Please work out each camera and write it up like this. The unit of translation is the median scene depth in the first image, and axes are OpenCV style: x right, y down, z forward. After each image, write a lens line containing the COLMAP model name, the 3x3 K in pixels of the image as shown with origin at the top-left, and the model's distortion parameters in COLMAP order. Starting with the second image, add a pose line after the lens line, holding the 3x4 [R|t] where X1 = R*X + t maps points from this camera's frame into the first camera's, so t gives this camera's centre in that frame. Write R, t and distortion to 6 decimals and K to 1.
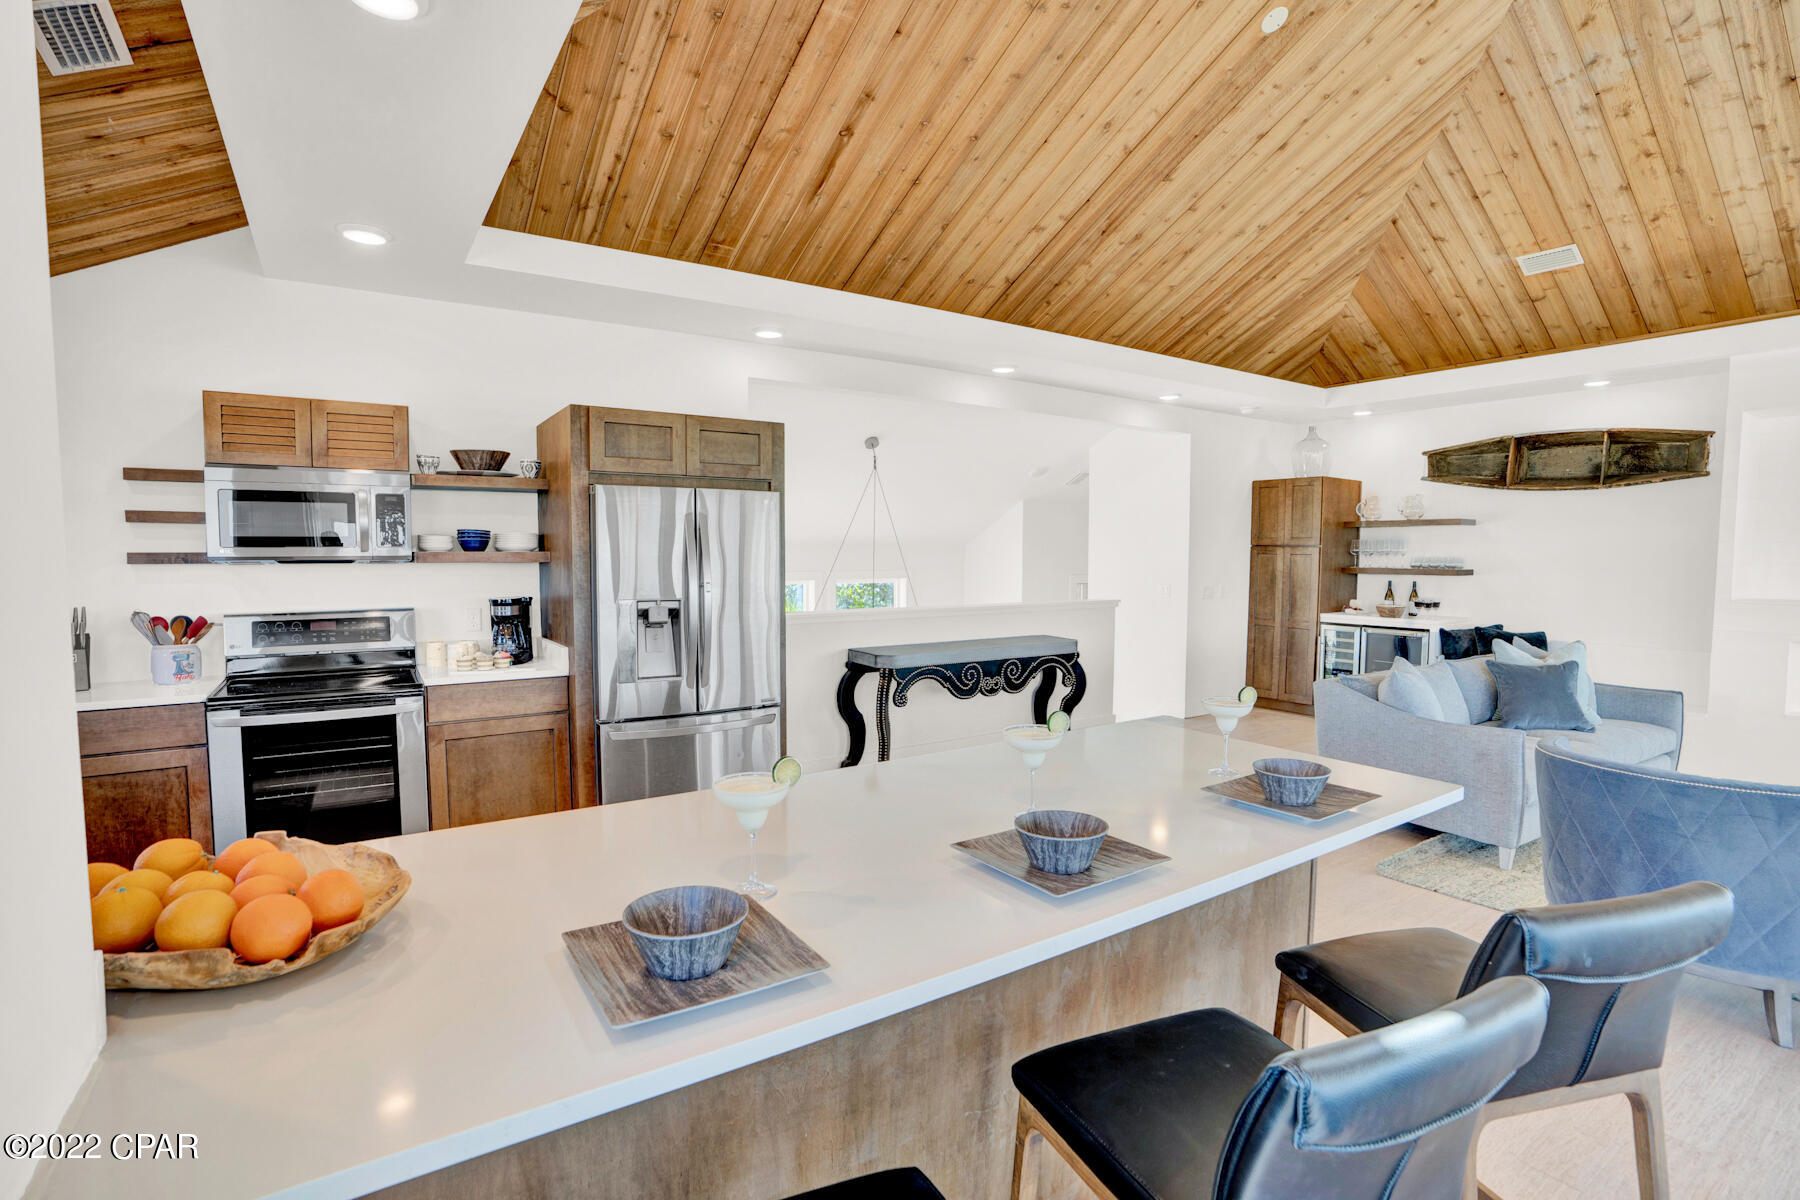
lens RADIAL K [[850.0, 0, 899.8], [0, 850.0, 608.5], [0, 0, 1]] dist [-0.070205, 0.030113]
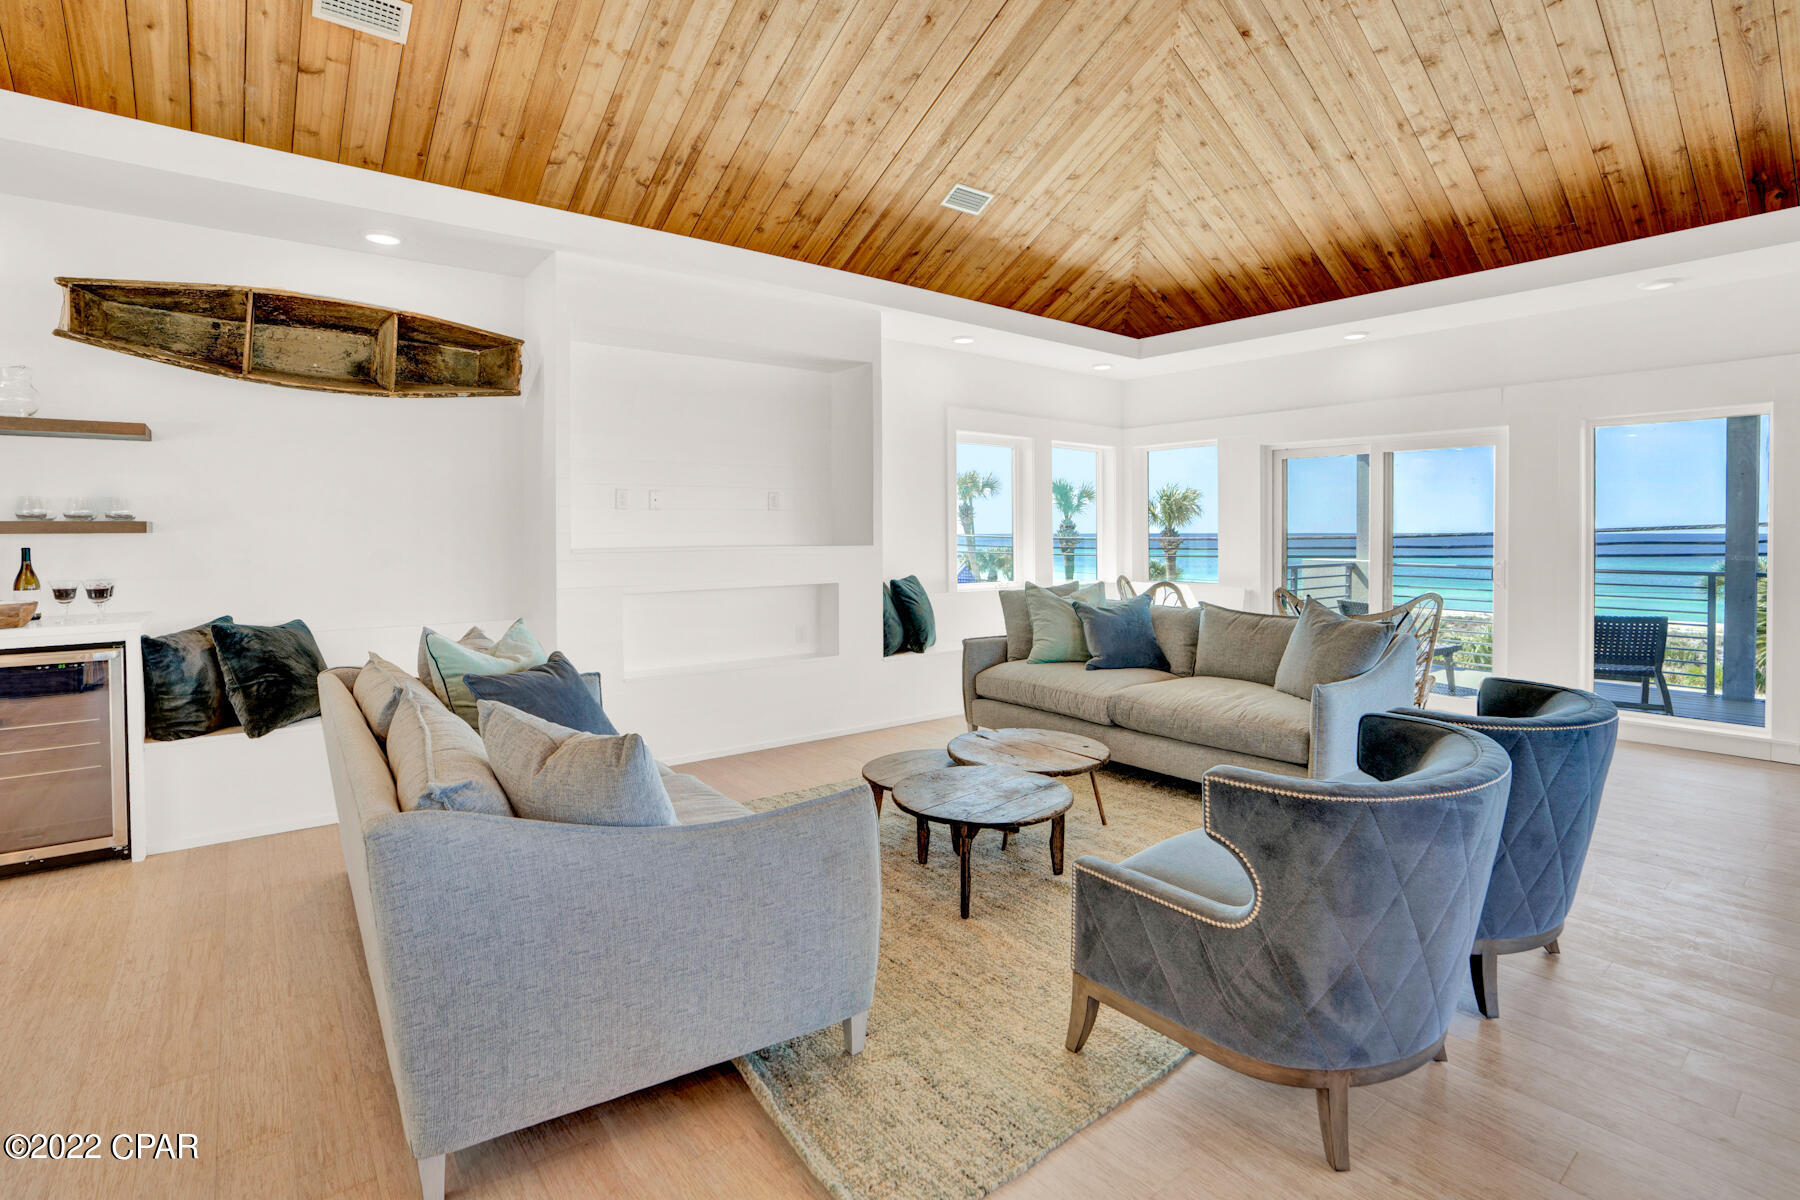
lens RADIAL K [[844.7, 0, 902.1], [0, 844.7, 542.1], [0, 0, 1]] dist [-0.080757, 0.027171]
pose [[-0.081007, -0.022005, 0.996471, 0.189400], [0.064575, 0.997540, 0.027278, -0.024193], [-0.994619, 0.066557, -0.079386, 0.823359]]
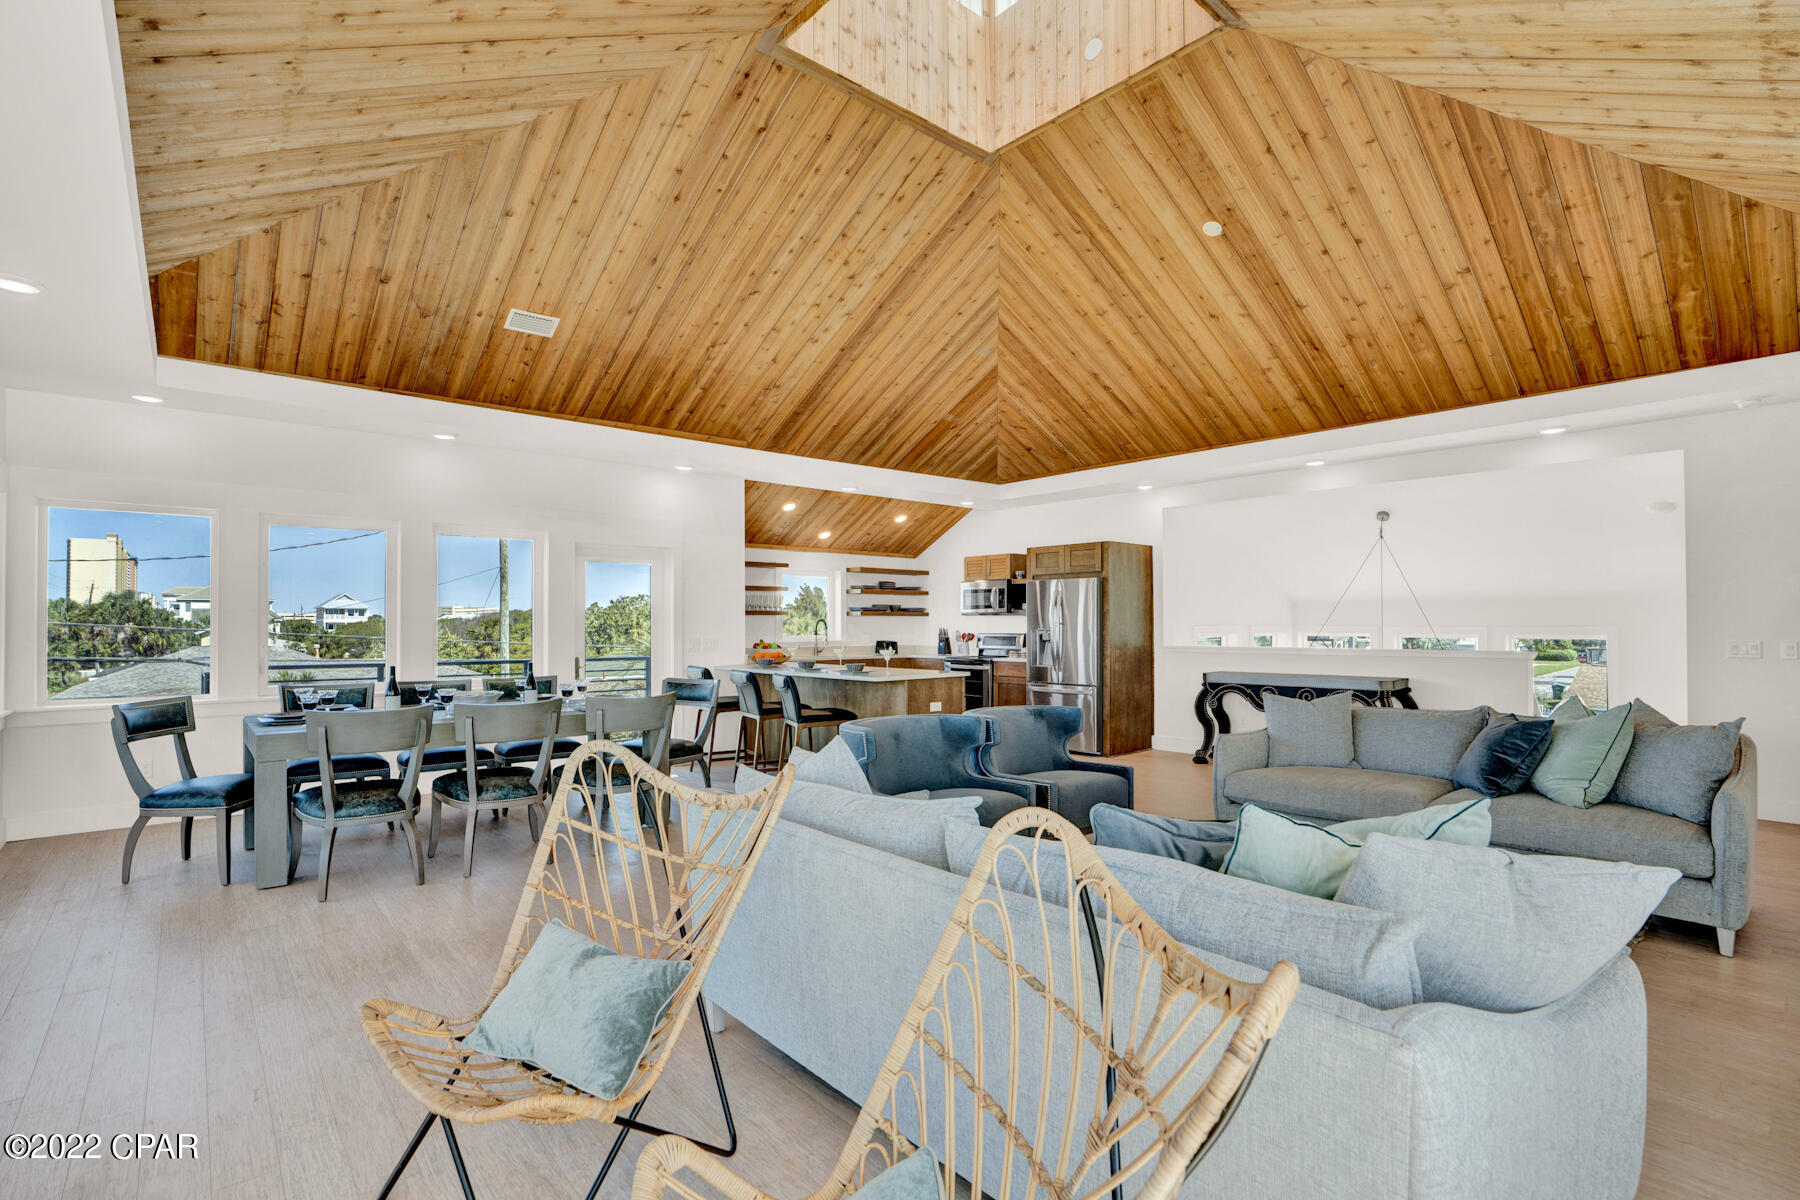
lens RADIAL K [[850.0, 0, 899.8], [0, 850.0, 608.5], [0, 0, 1]] dist [-0.070205, 0.030113]
pose [[0.126092, -0.017799, -0.991859, 1.612851], [-0.057814, 0.998008, -0.025259, 0.010032], [0.990332, 0.060528, 0.124812, 0.283998]]
